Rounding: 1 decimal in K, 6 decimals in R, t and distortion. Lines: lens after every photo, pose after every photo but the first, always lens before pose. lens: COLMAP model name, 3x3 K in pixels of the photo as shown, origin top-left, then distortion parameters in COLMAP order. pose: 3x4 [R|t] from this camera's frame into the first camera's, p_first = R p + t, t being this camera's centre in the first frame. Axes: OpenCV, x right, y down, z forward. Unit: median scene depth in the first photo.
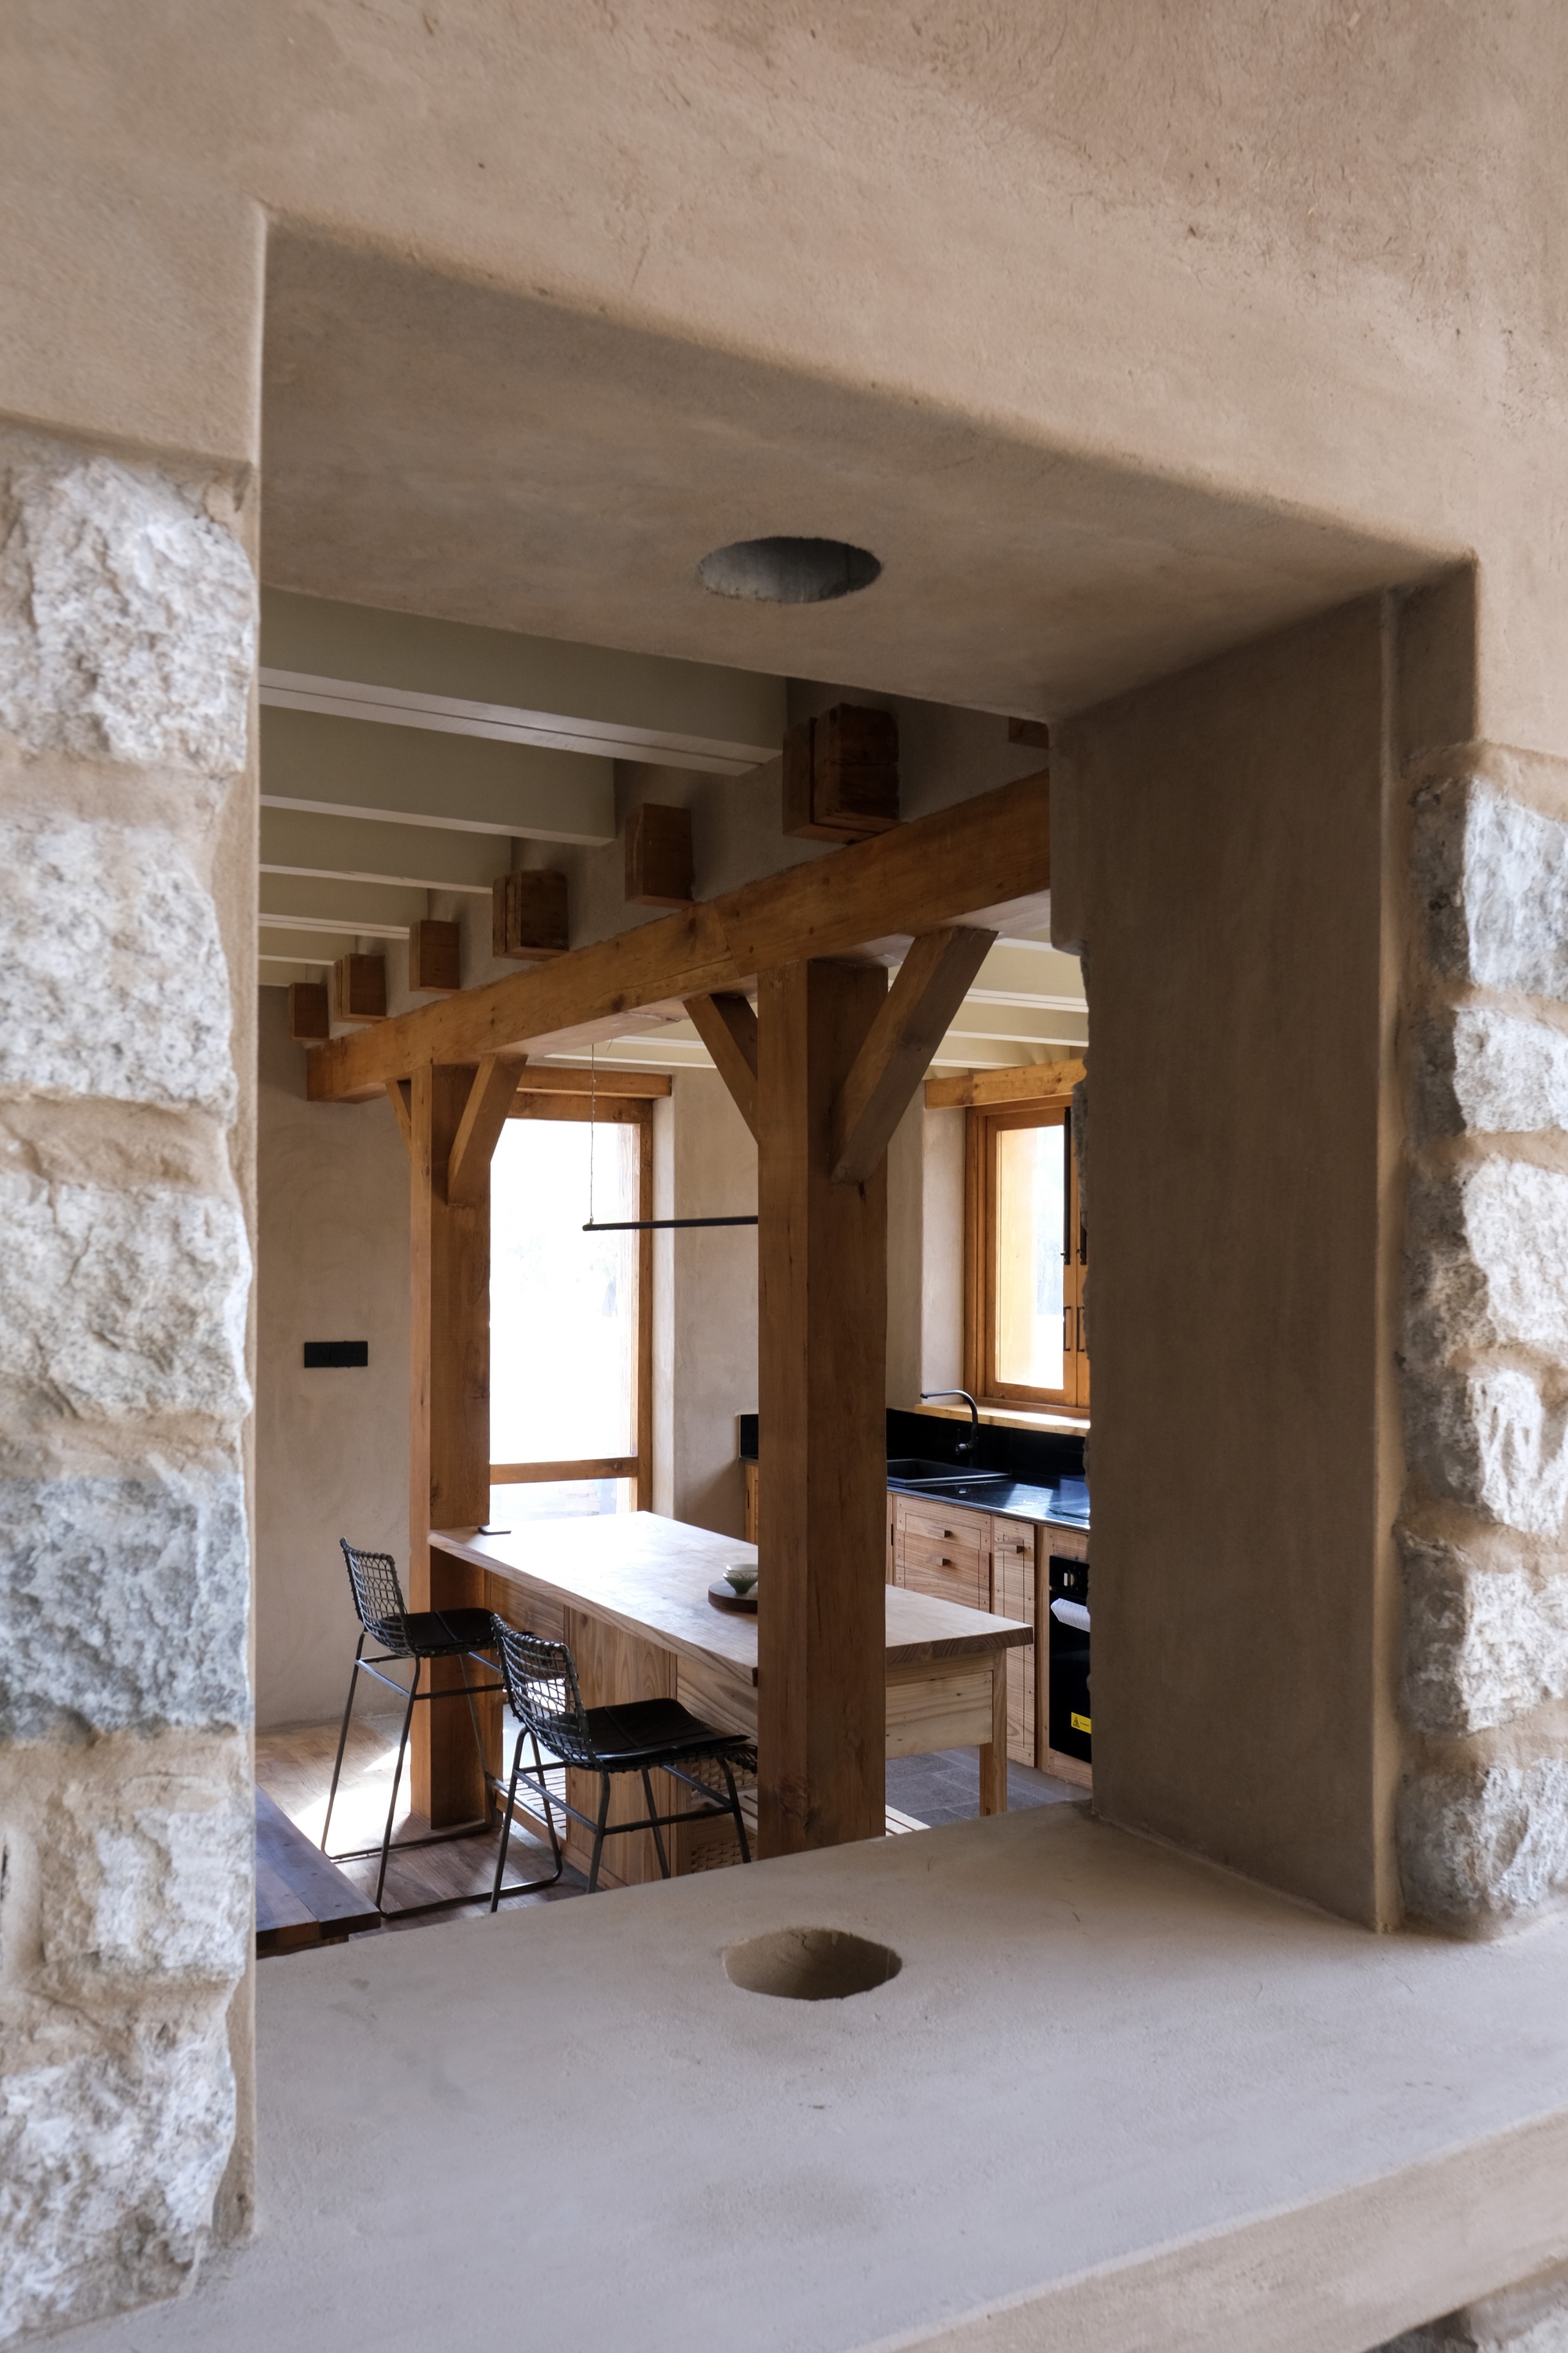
lens RADIAL K [[1669.1, 0, 638.1], [0, 1669.1, 1276.7], [0, 0, 1]] dist [-0.023507, 0.017521]
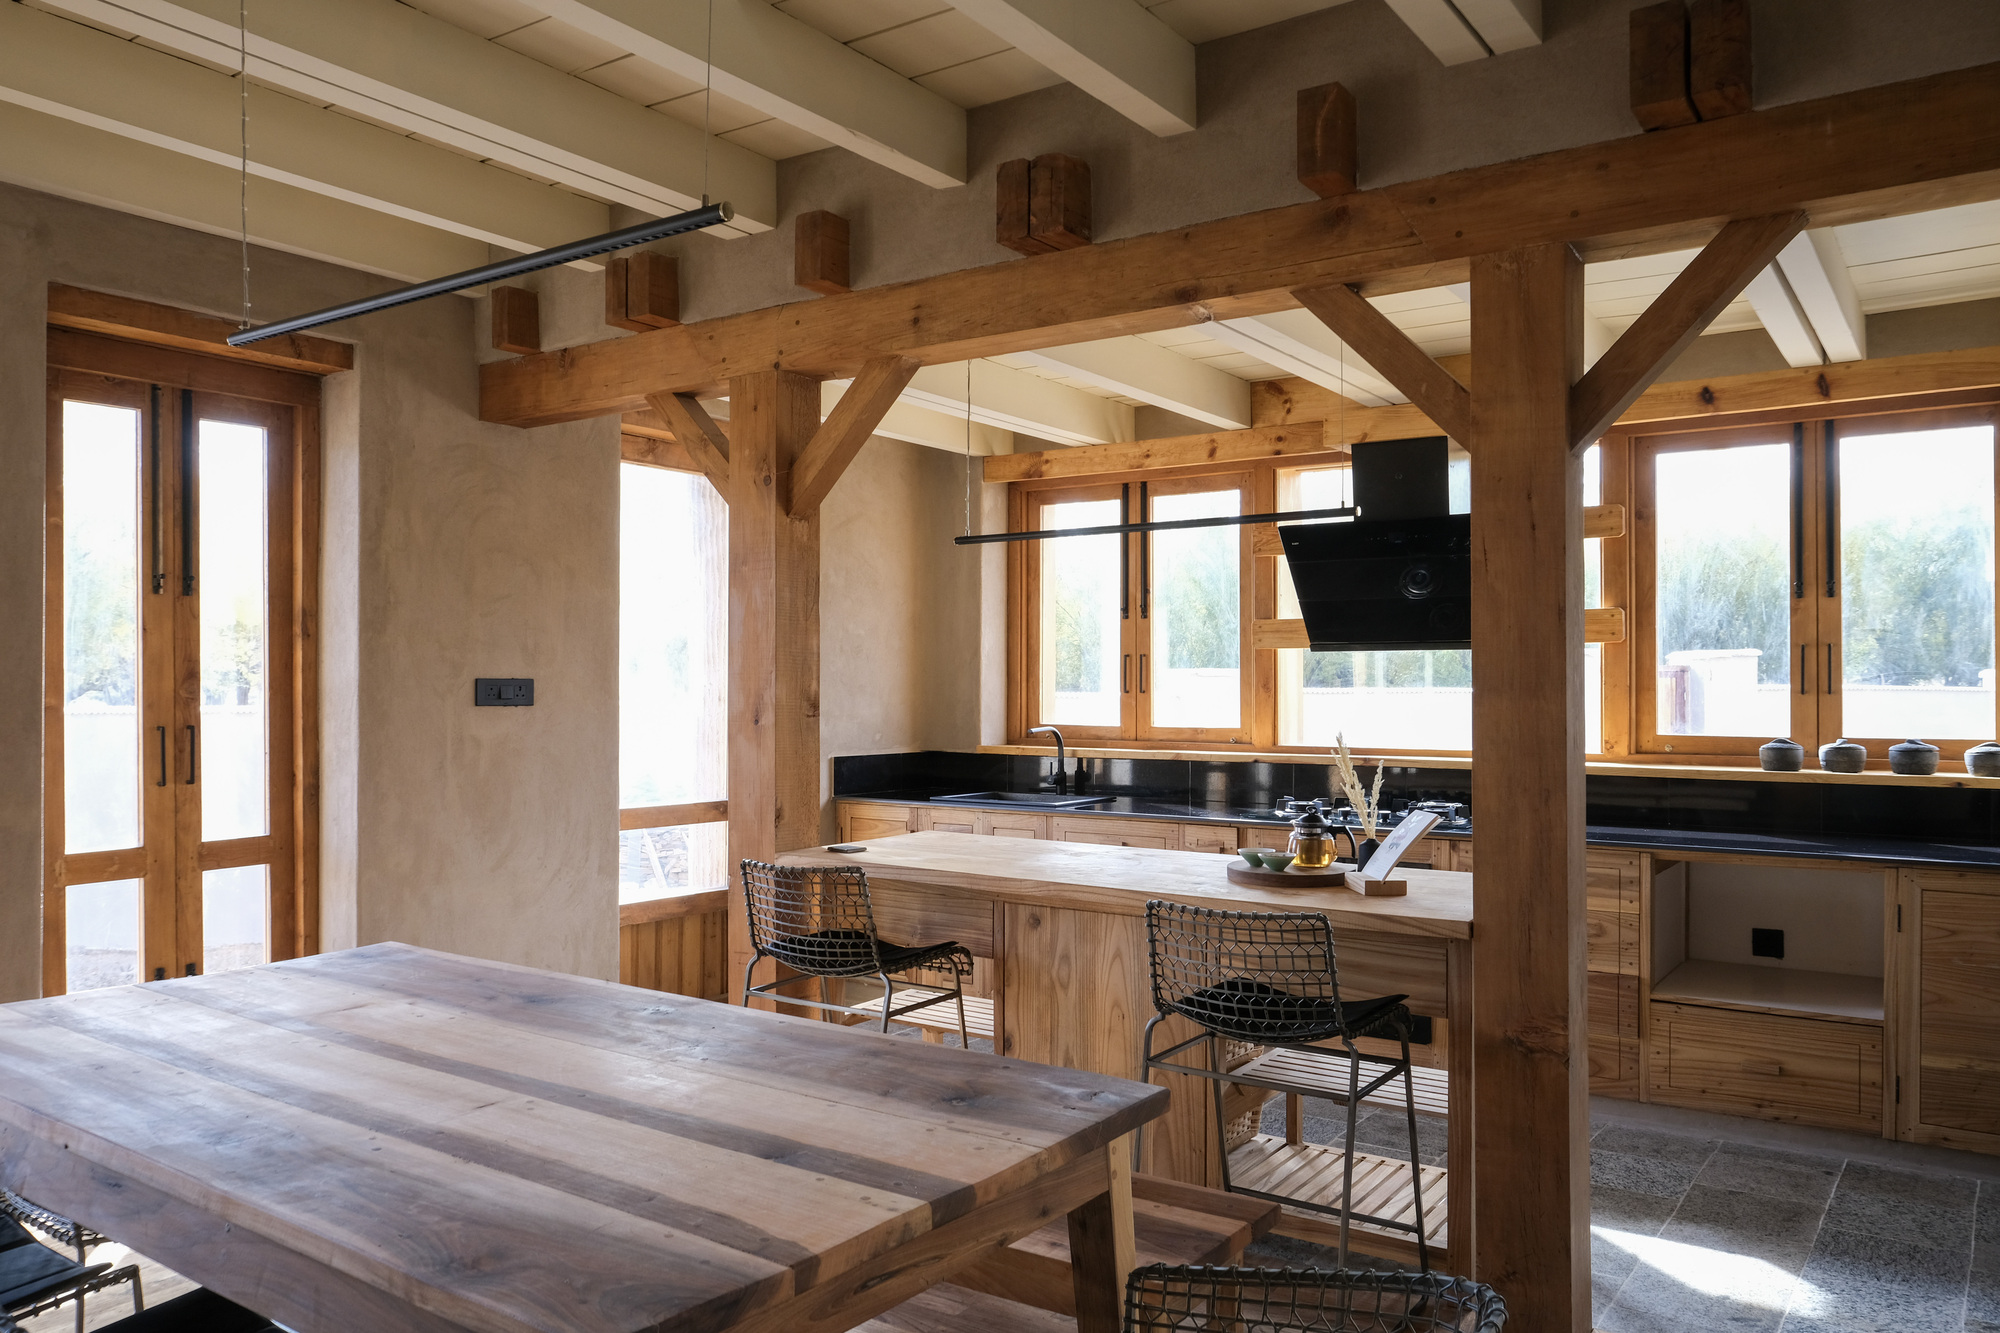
lens RADIAL K [[1418.8, 0, 996.3], [0, 1418.8, 668.4], [0, 0, 1]] dist [-0.023507, 0.017521]
pose [[0.899768, 0.003771, 0.436353, -0.284181], [0.000414, 0.999955, -0.009494, 0.041461], [-0.436369, 0.008723, 0.899726, 0.162548]]
